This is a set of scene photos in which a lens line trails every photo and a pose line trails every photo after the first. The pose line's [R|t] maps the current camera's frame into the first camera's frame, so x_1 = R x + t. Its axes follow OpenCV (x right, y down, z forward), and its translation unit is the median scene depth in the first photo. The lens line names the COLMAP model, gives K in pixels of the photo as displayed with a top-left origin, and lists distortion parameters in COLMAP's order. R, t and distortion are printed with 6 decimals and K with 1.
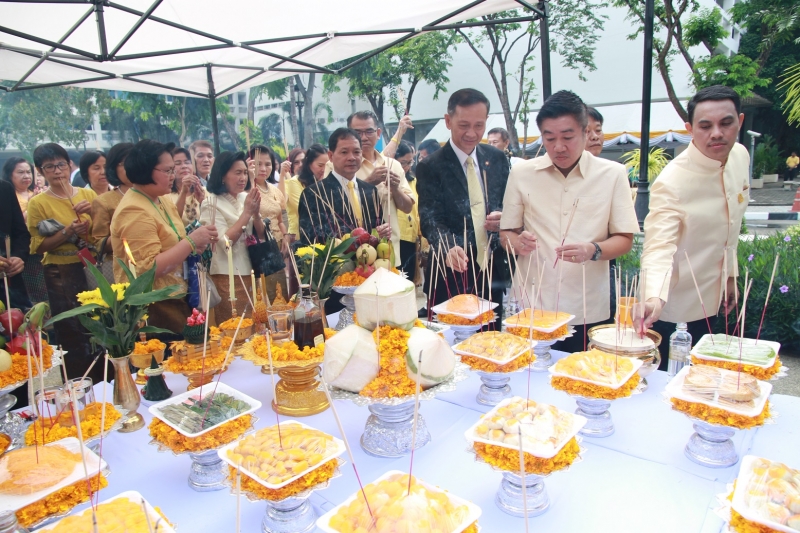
lens RADIAL K [[533.6, 0, 396.6], [0, 533.6, 278.2], [0, 0, 1]] dist [-0.119742, 0.065732]
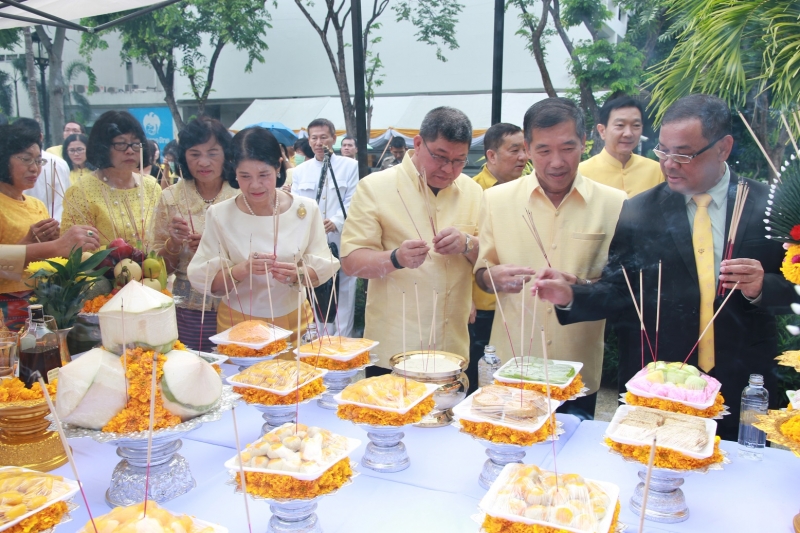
lens RADIAL K [[727.7, 0, 398.8], [0, 727.7, 282.0], [0, 0, 1]] dist [-0.045114, 0.138979]
pose [[0.962481, 0.003361, 0.271329, 0.037578], [0.009939, 0.998816, -0.047626, 0.023846], [-0.271168, 0.048536, 0.961308, -0.129566]]
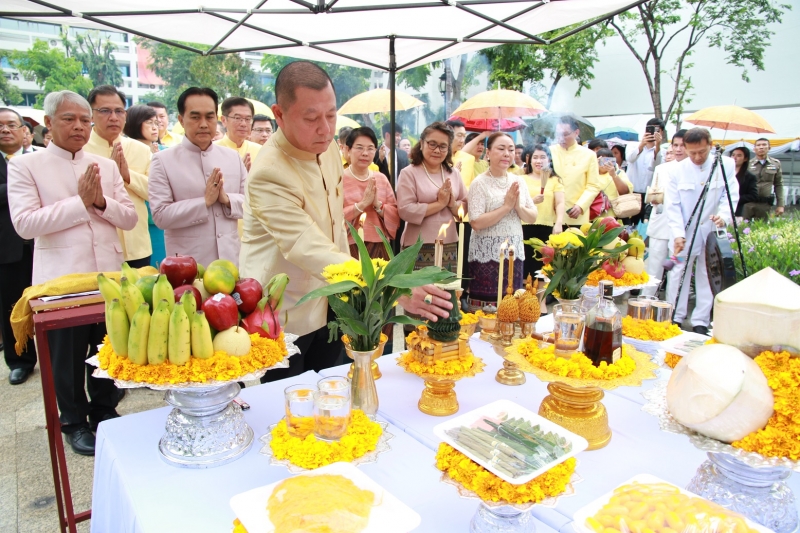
lens RADIAL K [[533.6, 0, 396.6], [0, 533.6, 278.2], [0, 0, 1]] dist [-0.119742, 0.065732]
pose [[0.972637, 0.092128, -0.213283, -0.207458], [-0.090404, 0.995745, 0.017840, 0.014993], [0.214019, 0.001929, 0.976828, 0.136567]]
